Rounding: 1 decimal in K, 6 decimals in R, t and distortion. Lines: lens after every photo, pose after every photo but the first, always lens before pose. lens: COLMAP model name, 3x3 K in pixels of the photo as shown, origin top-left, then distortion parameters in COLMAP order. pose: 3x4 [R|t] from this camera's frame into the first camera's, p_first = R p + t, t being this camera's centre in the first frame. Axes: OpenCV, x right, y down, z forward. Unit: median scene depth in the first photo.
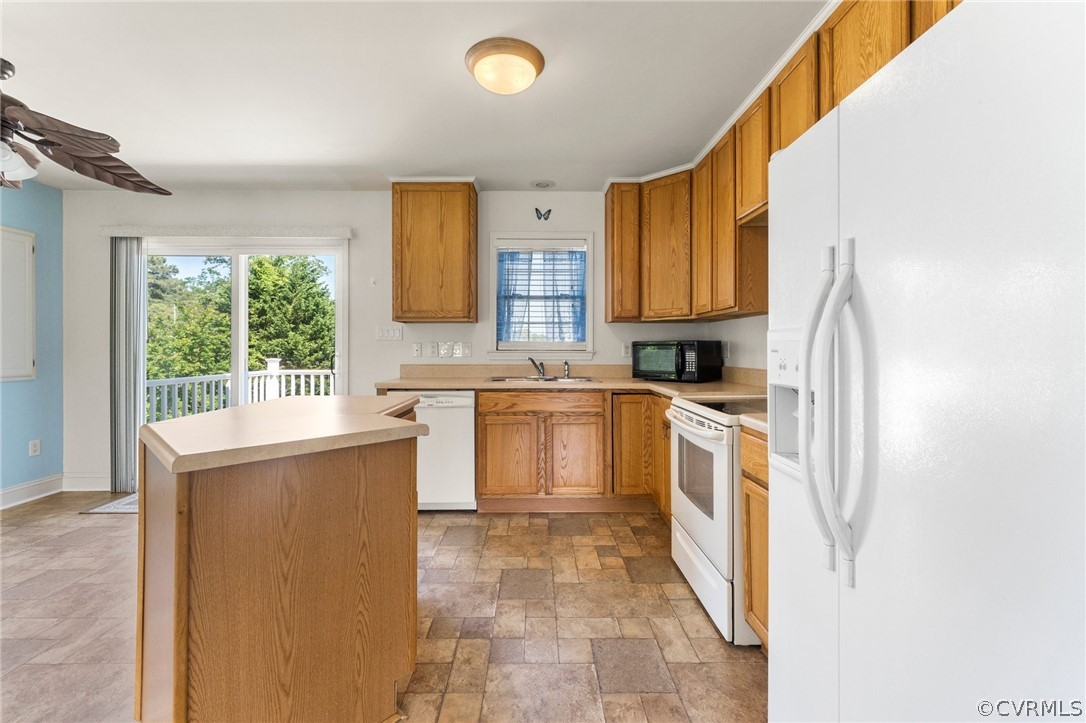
lens RADIAL K [[467.3, 0, 539.5], [0, 467.3, 350.4], [0, 0, 1]] dist [-0.005140, 0.001398]
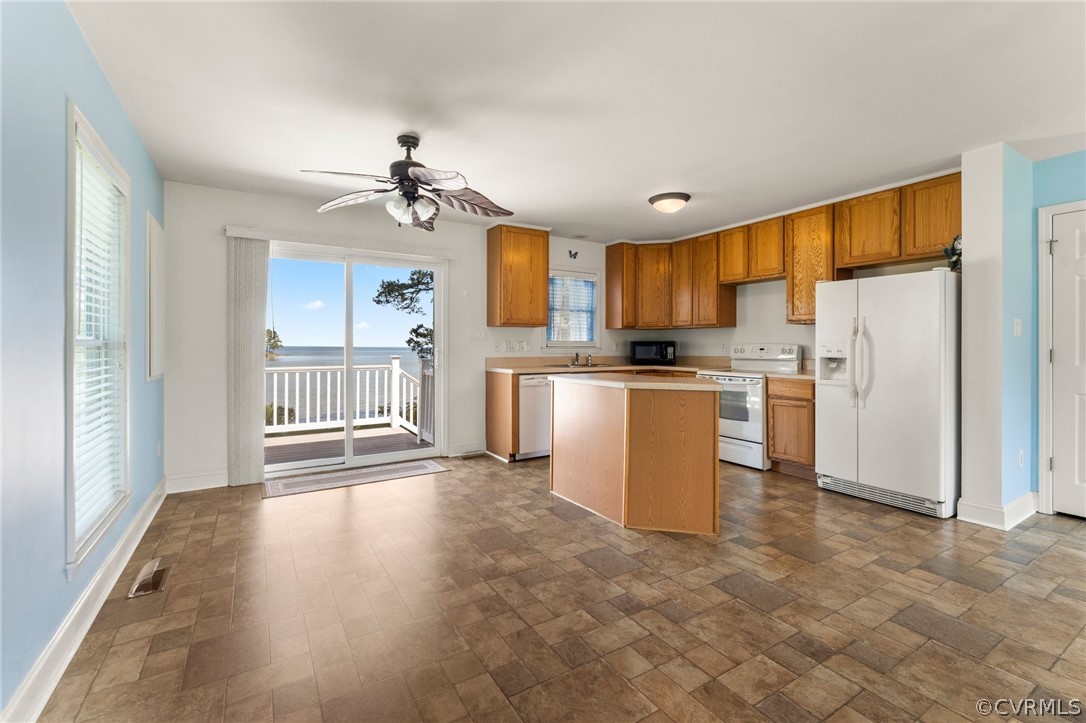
lens RADIAL K [[467.3, 0, 534.3], [0, 467.3, 363.3], [0, 0, 1]] dist [-0.005140, 0.001398]
pose [[0.859545, -0.021579, 0.510605, -0.935774], [0.000578, 0.999149, 0.041253, -0.009210], [-0.511060, -0.035163, 0.858825, -0.237491]]
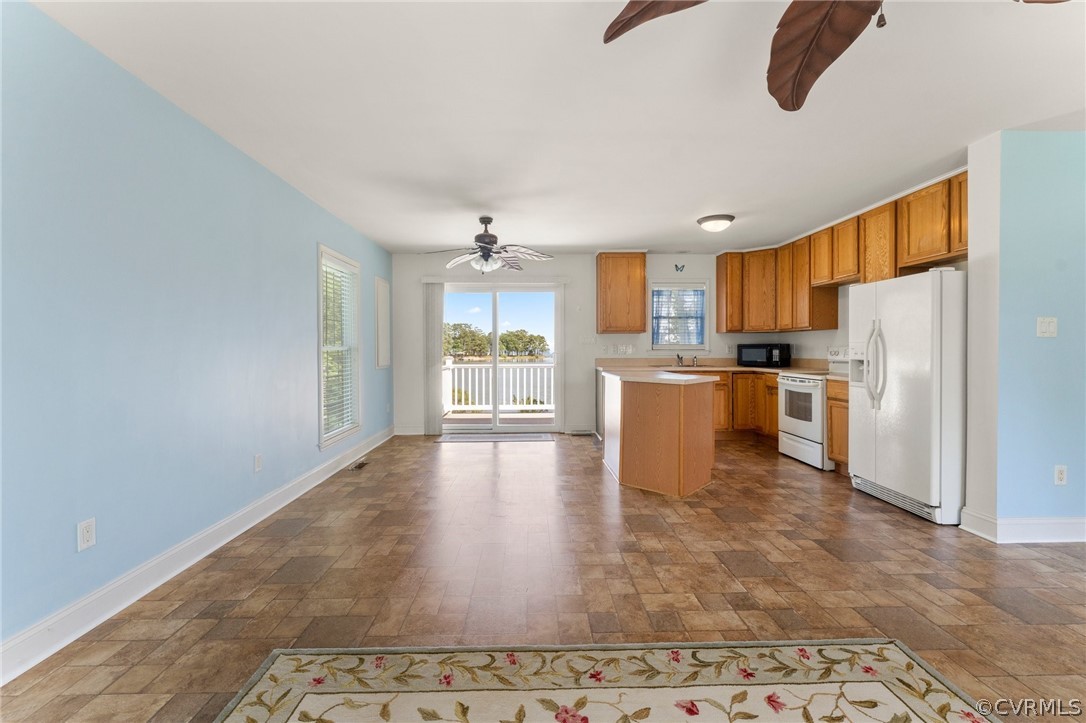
lens RADIAL K [[467.3, 0, 532.8], [0, 467.3, 351.8], [0, 0, 1]] dist [-0.005140, 0.001398]
pose [[0.999992, -0.000791, 0.003969, -0.571853], [0.000772, 0.999988, 0.004766, 0.000668], [-0.003972, -0.004763, 0.999981, -0.734158]]
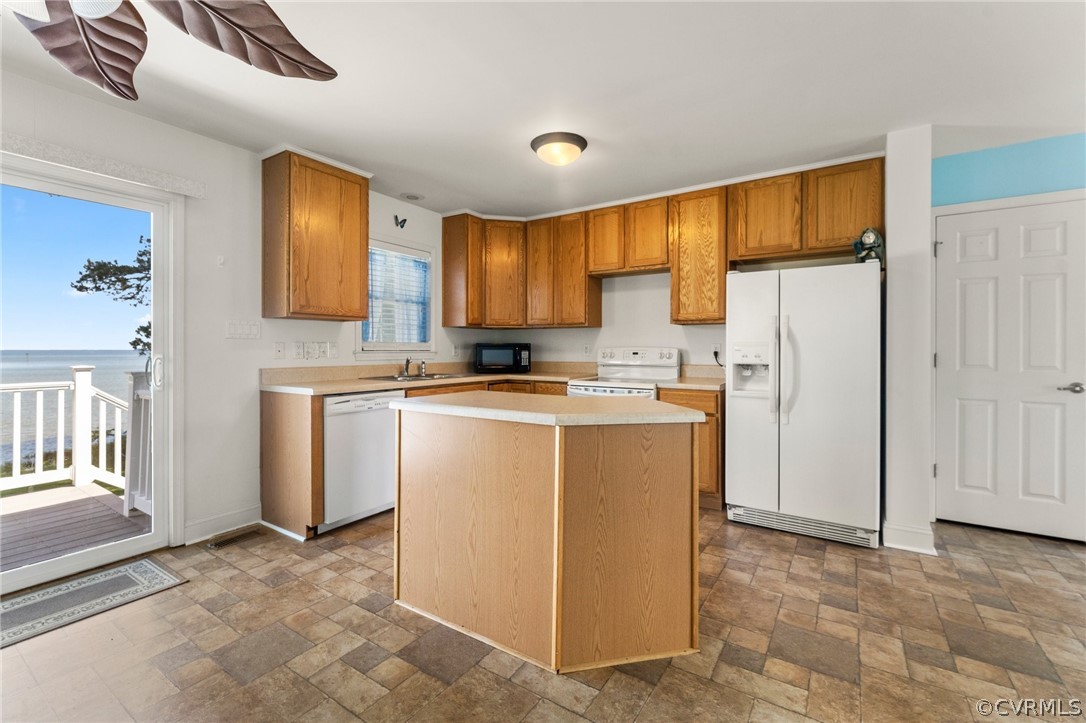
lens RADIAL K [[467.3, 0, 537.5], [0, 467.3, 355.8], [0, 0, 1]] dist [-0.005140, 0.001398]
pose [[0.554695, -0.014054, 0.831935, -0.766702], [-0.002371, 0.999827, 0.018471, -0.008994], [-0.832050, -0.012219, 0.554566, 0.162038]]
